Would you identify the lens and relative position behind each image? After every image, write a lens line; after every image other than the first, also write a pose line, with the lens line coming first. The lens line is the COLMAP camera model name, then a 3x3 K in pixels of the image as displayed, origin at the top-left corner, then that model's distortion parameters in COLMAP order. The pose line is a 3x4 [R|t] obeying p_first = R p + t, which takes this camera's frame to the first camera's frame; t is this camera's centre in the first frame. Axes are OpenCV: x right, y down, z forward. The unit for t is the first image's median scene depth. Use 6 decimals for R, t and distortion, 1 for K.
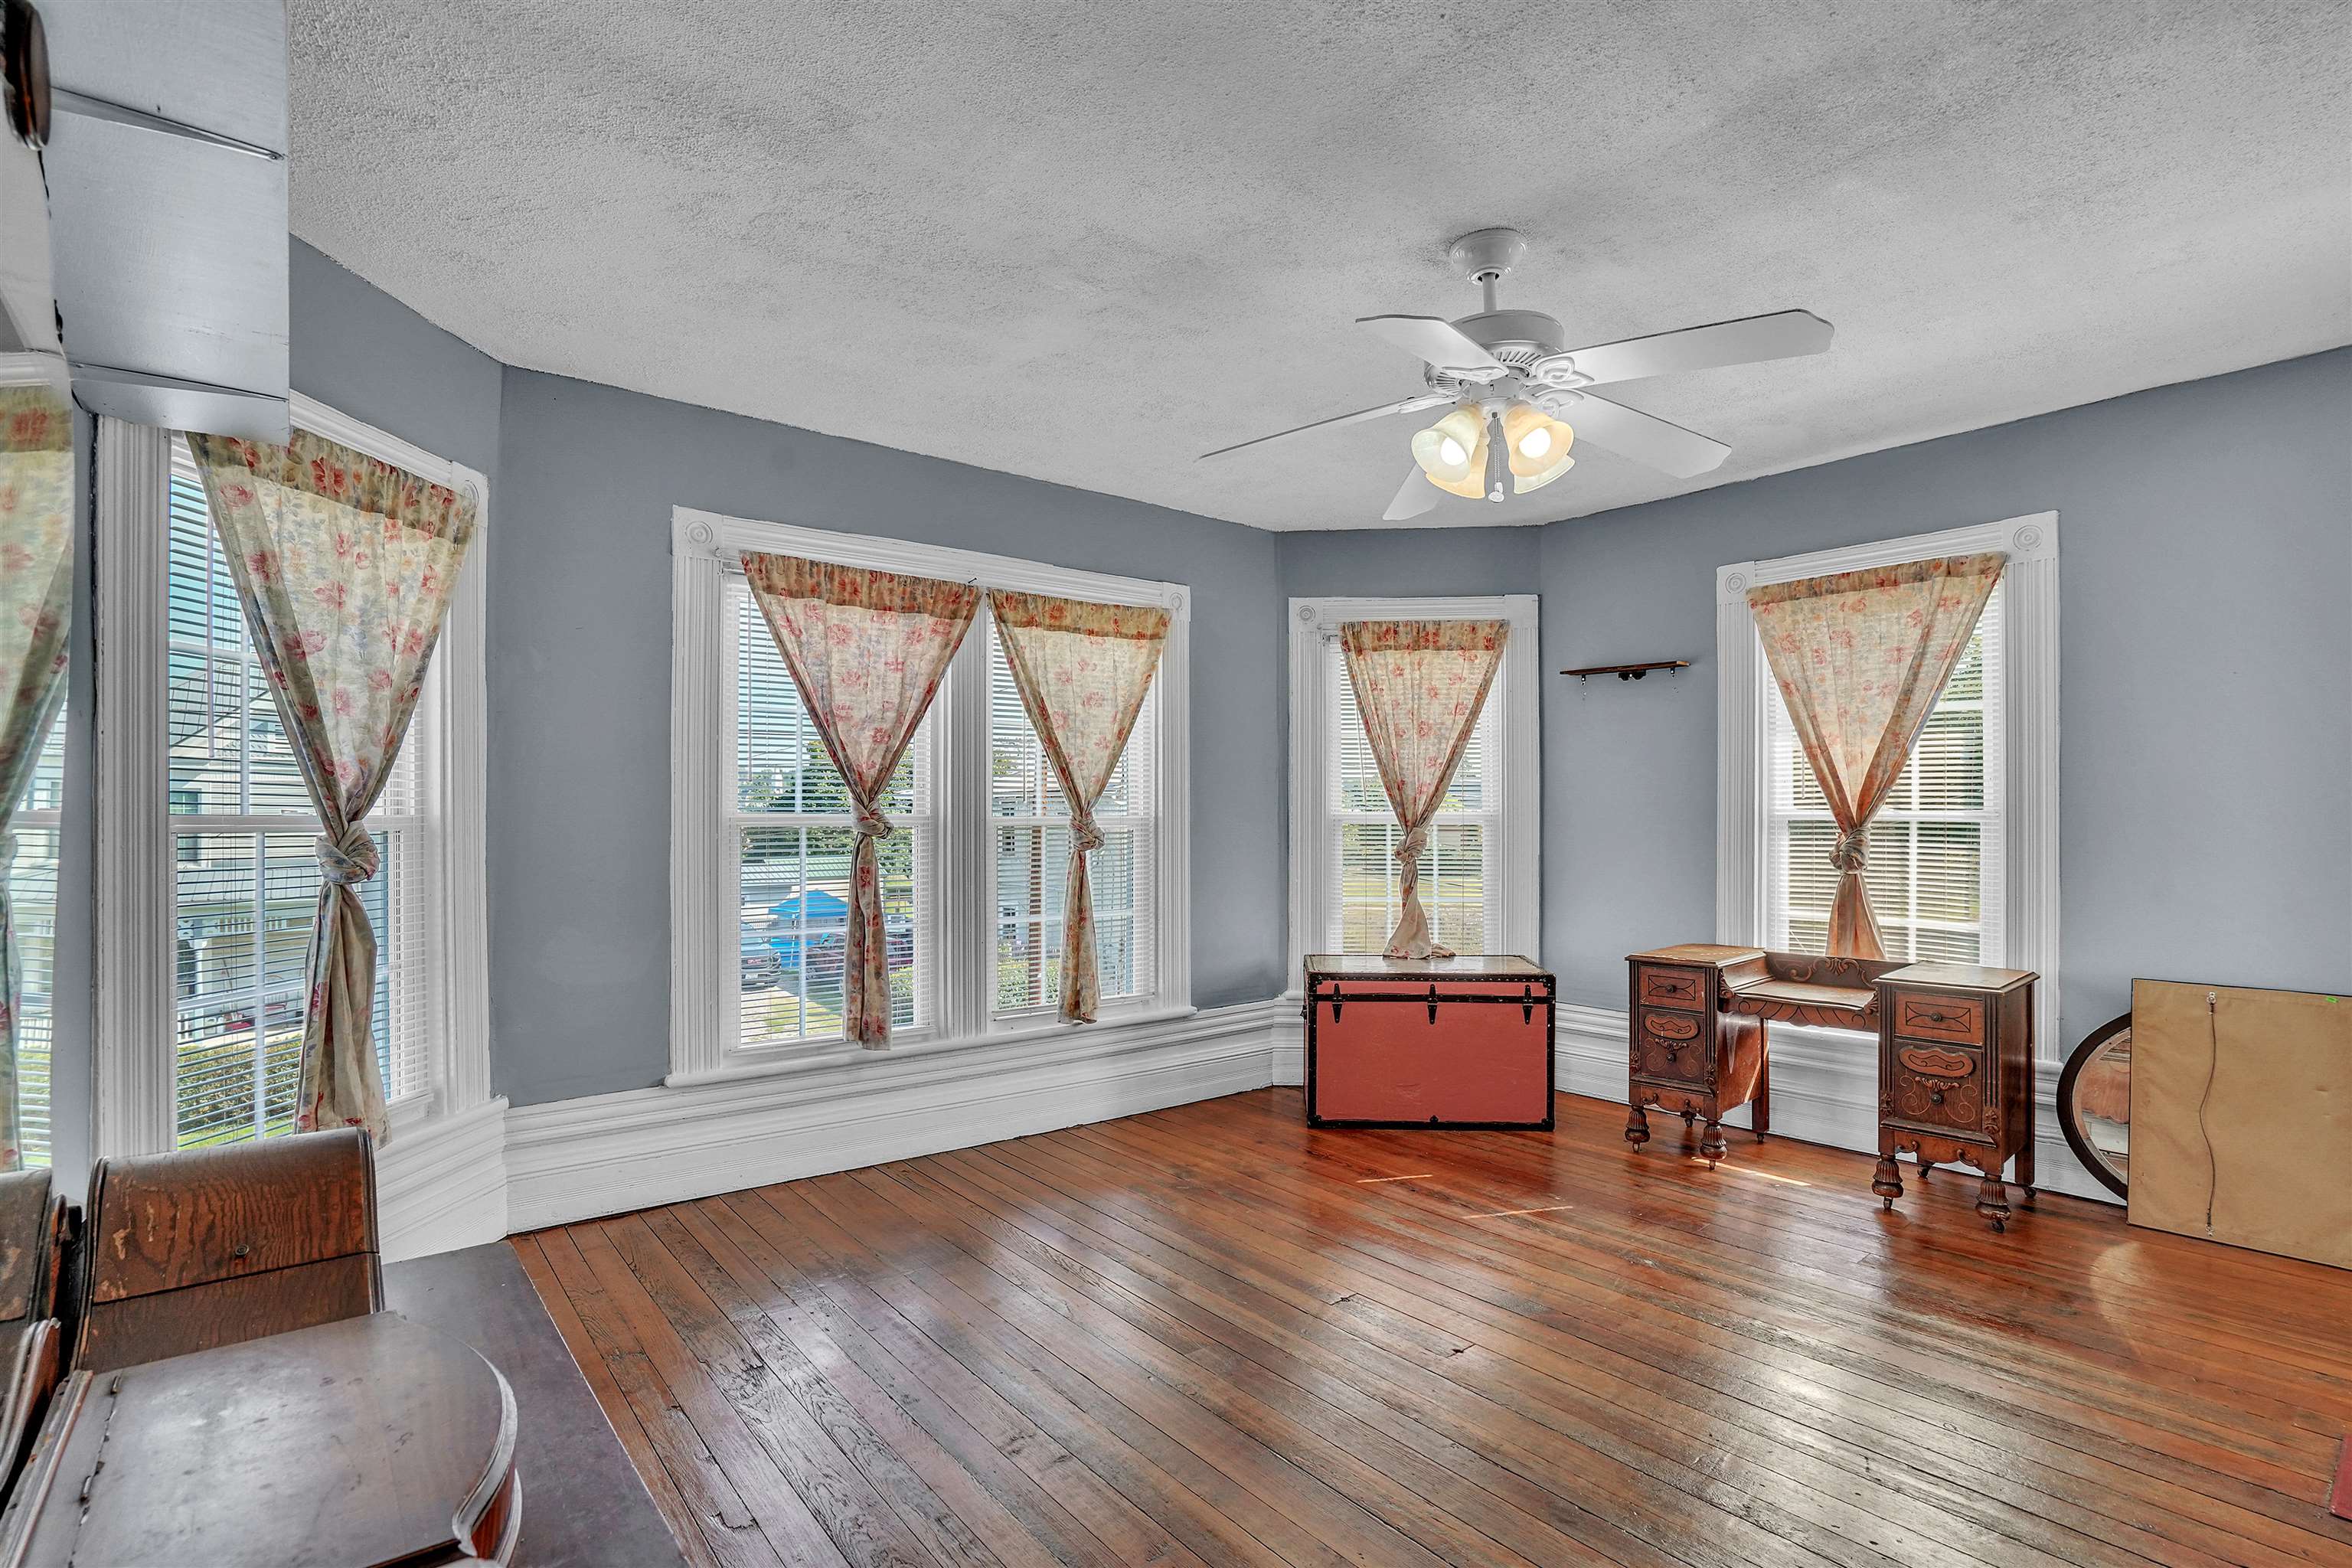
lens RADIAL K [[1110.5, 0, 1198.0], [0, 1110.5, 799.0], [0, 0, 1]] dist [-0.027554, 0.005094]
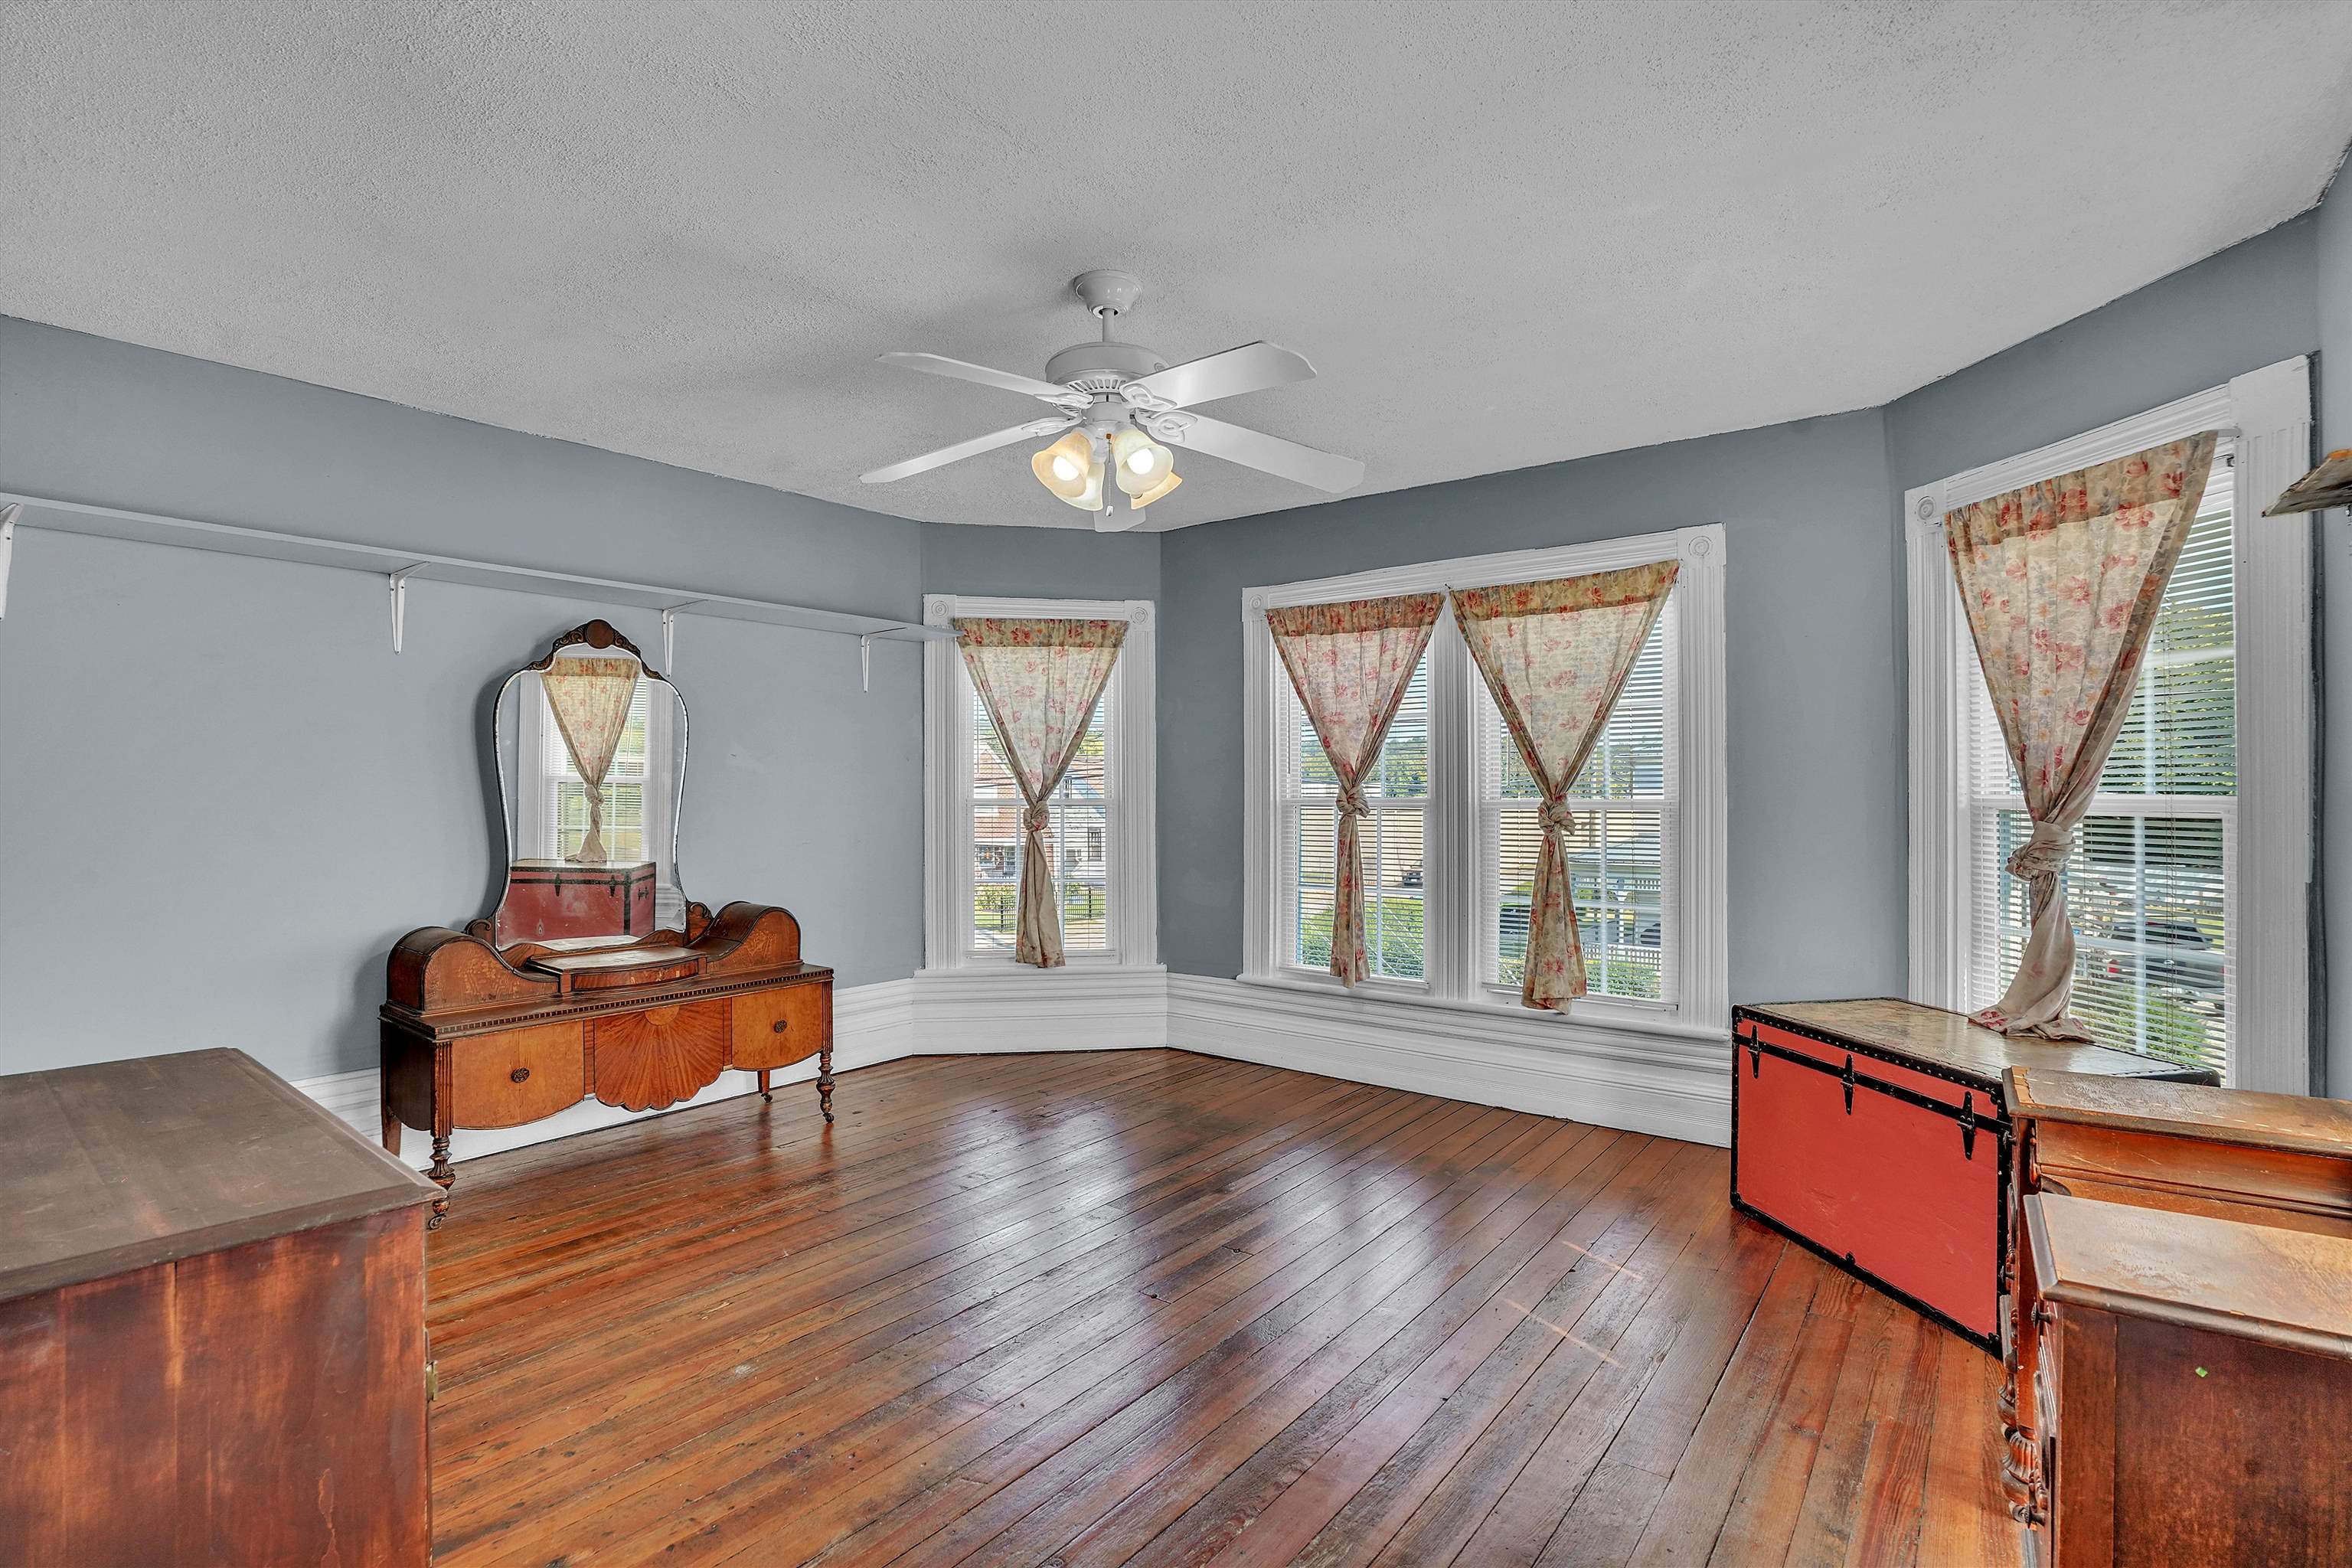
lens RADIAL K [[1110.5, 0, 1193.0], [0, 1110.5, 786.5], [0, 0, 1]] dist [-0.027554, 0.005094]
pose [[0.234626, -0.008096, -0.972052, 0.815856], [0.011511, 0.999918, -0.005550, 0.005431], [0.972018, -0.009887, 0.234700, 0.497122]]
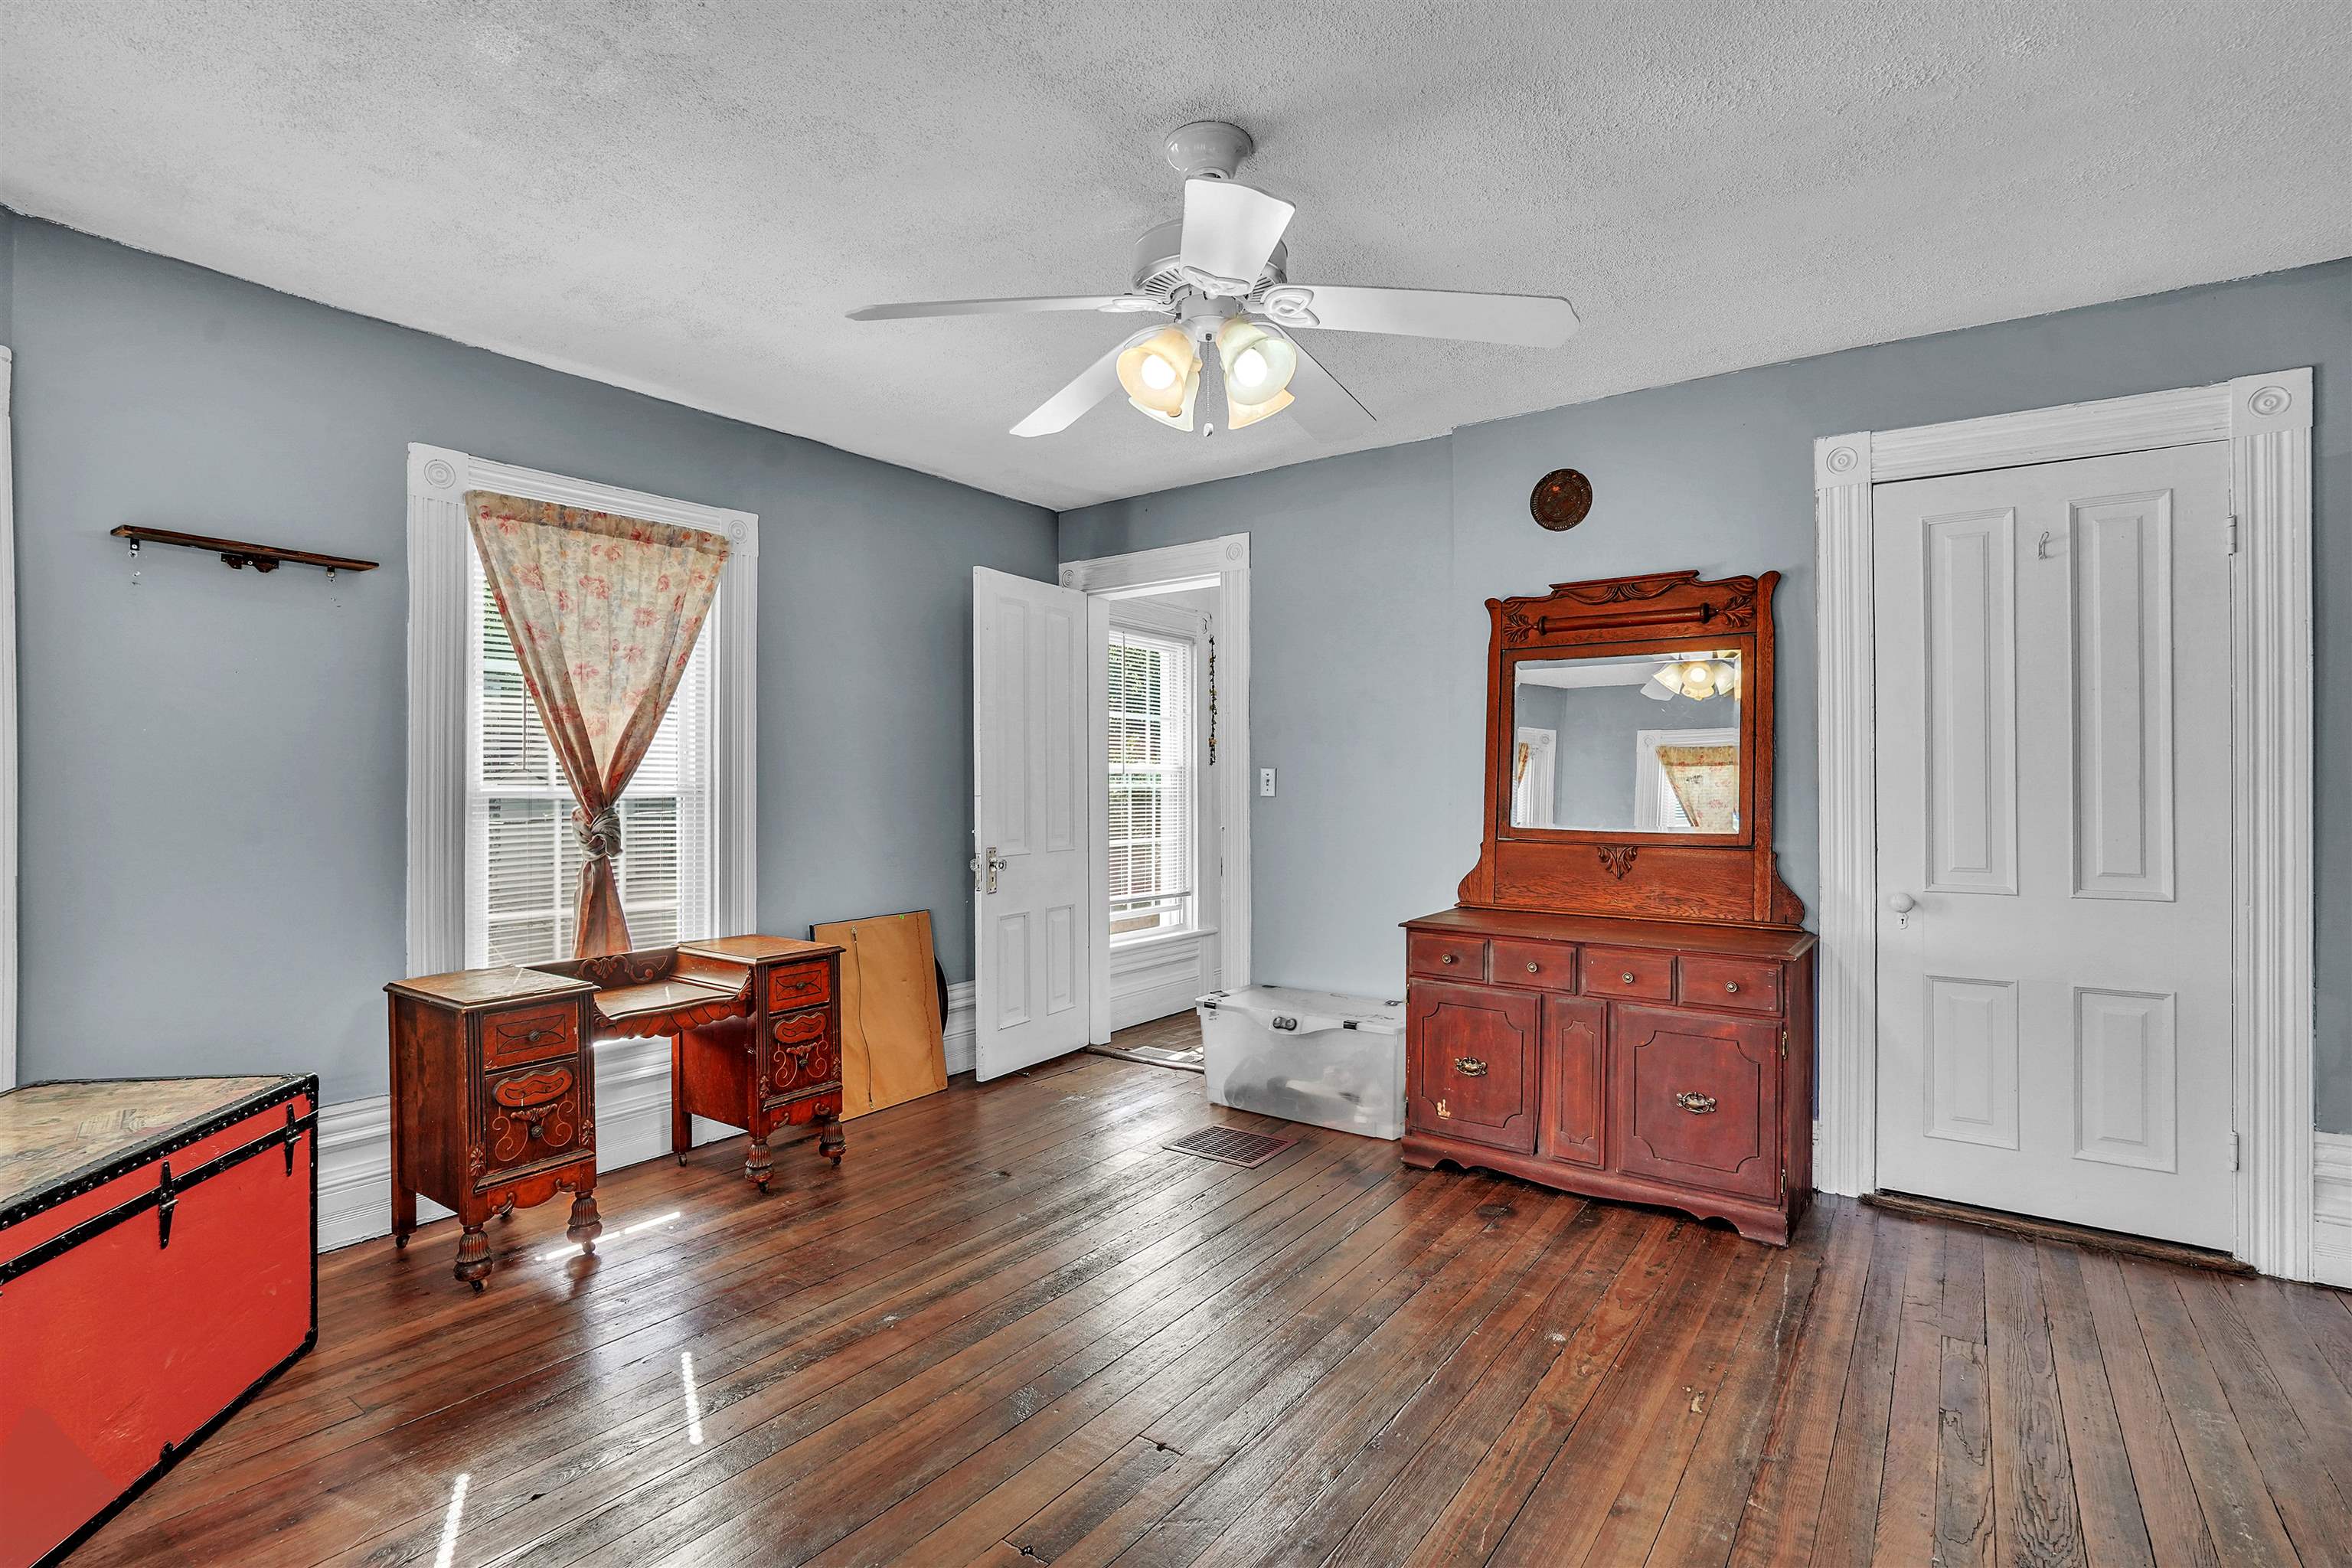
lens RADIAL K [[1110.5, 0, 1178.0], [0, 1110.5, 783.0], [0, 0, 1]] dist [-0.027554, 0.005094]
pose [[-0.241121, -0.001672, 0.970494, -0.355941], [-0.012568, 0.999920, -0.001400, 0.003370], [-0.970414, -0.012535, -0.241122, 0.749954]]
